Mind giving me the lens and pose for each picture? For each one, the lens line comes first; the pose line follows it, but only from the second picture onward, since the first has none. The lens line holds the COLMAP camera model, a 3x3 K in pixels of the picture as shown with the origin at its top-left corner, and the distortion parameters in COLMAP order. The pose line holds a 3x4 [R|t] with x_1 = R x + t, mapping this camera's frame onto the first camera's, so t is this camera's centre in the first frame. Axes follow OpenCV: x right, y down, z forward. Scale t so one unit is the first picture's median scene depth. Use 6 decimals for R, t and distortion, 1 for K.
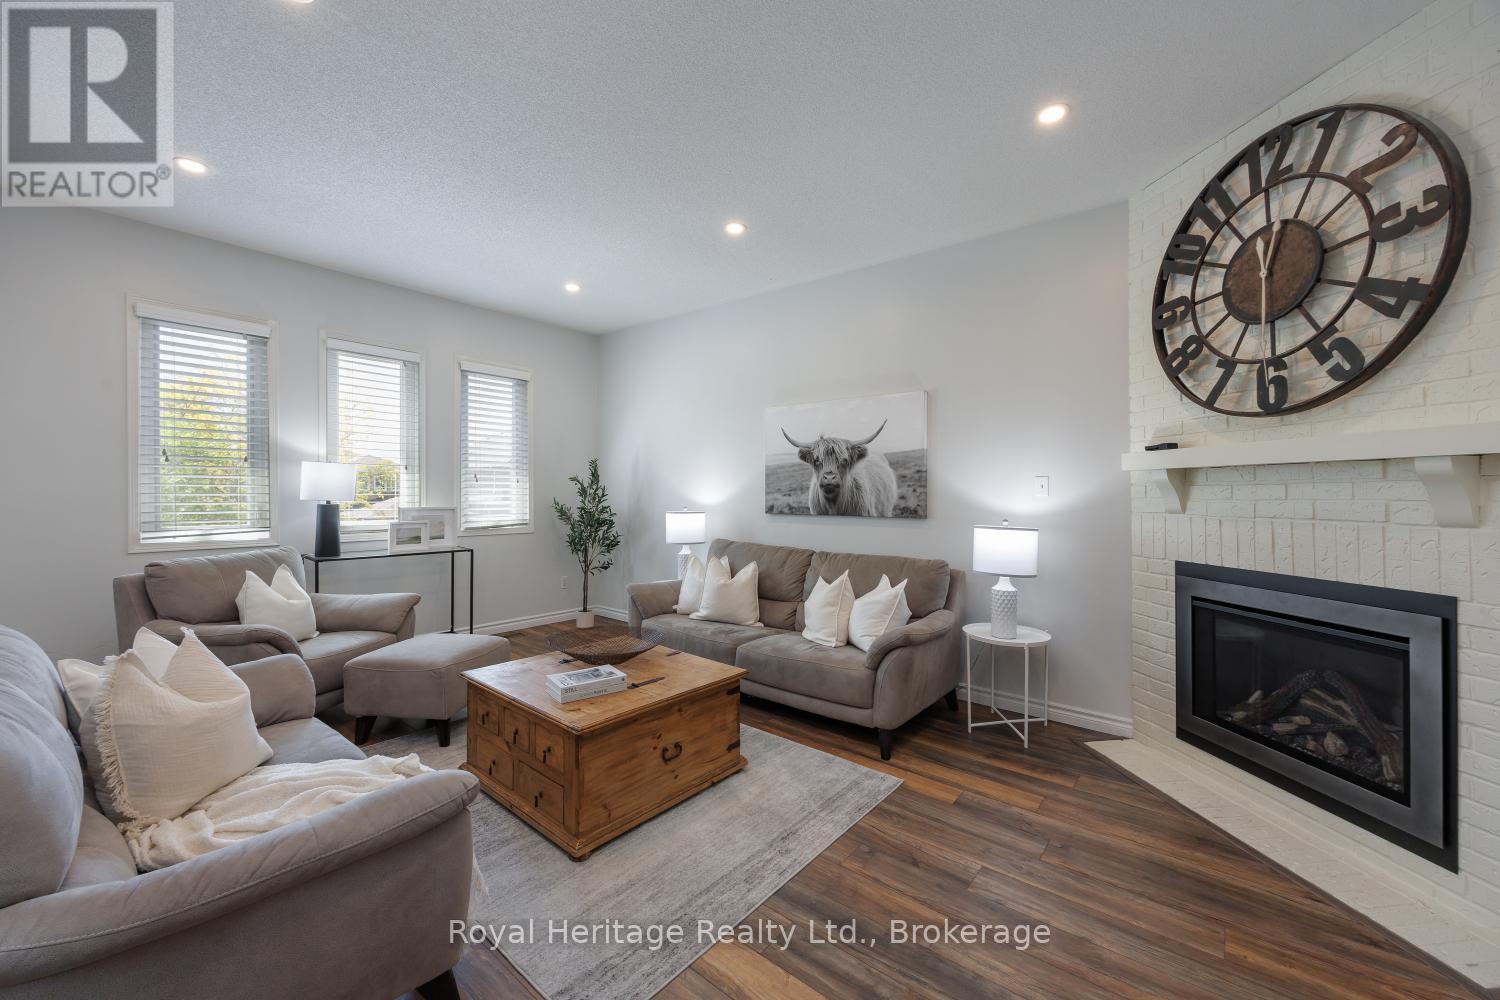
lens RADIAL K [[583.6, 0, 748.5], [0, 583.6, 503.5], [0, 0, 1]] dist [-0.011138, 0.000045]
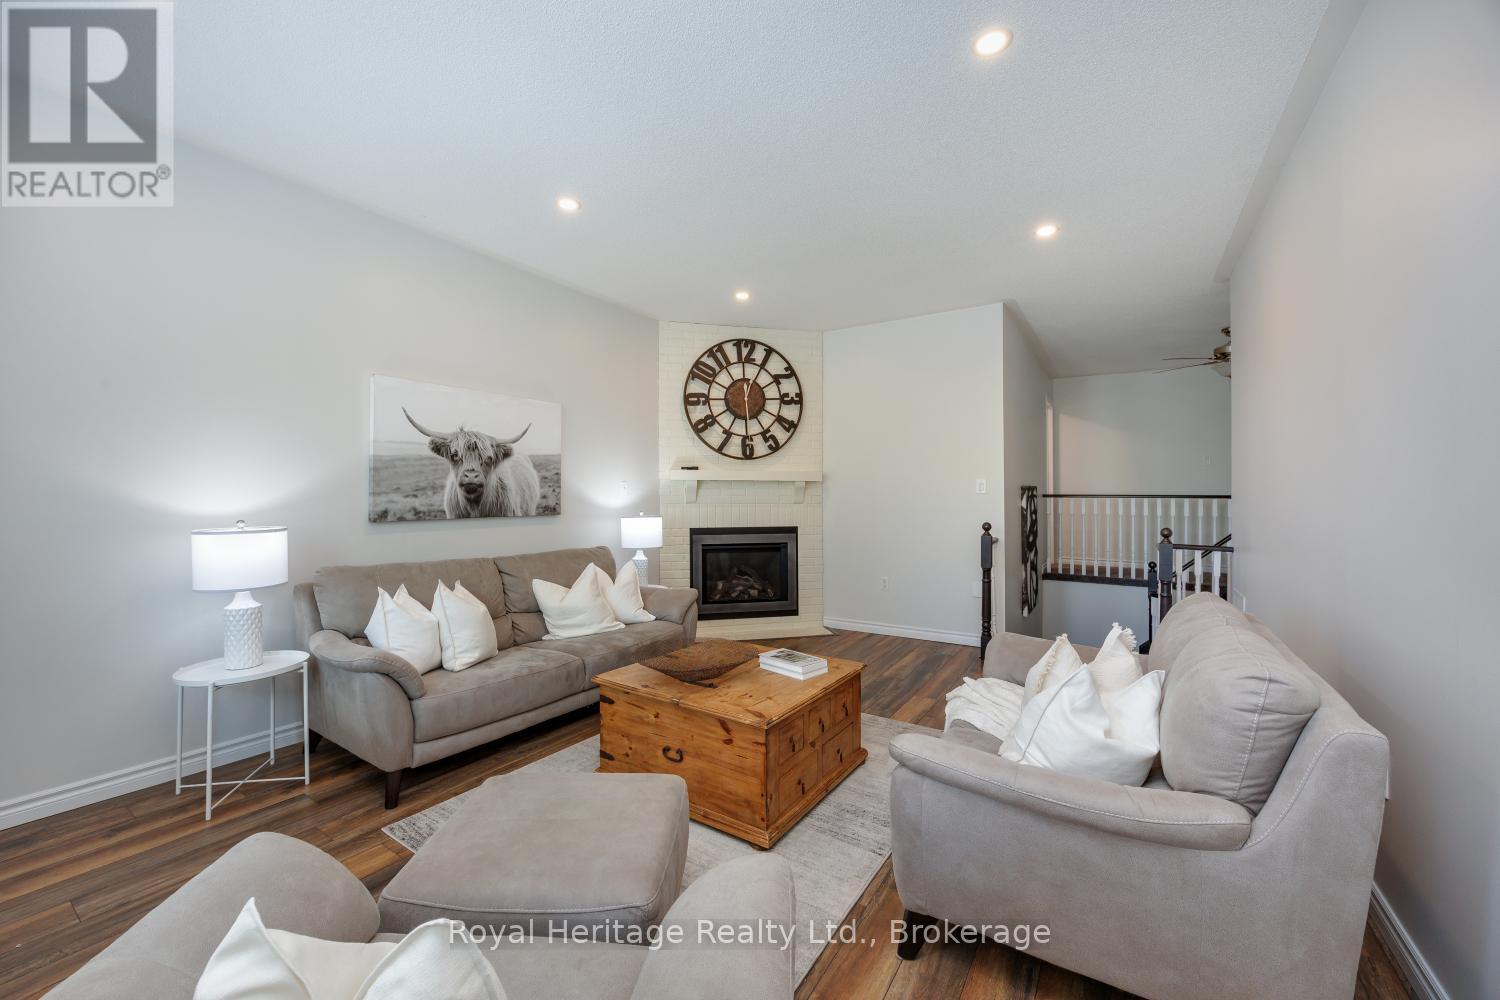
lens RADIAL K [[583.6, 0, 747.8], [0, 583.6, 494.1], [0, 0, 1]] dist [-0.011138, 0.000045]
pose [[-0.112124, -0.010534, 0.993638, -1.247853], [0.012157, 0.999854, 0.011972, -0.034994], [-0.993620, 0.013422, -0.111979, 1.077751]]
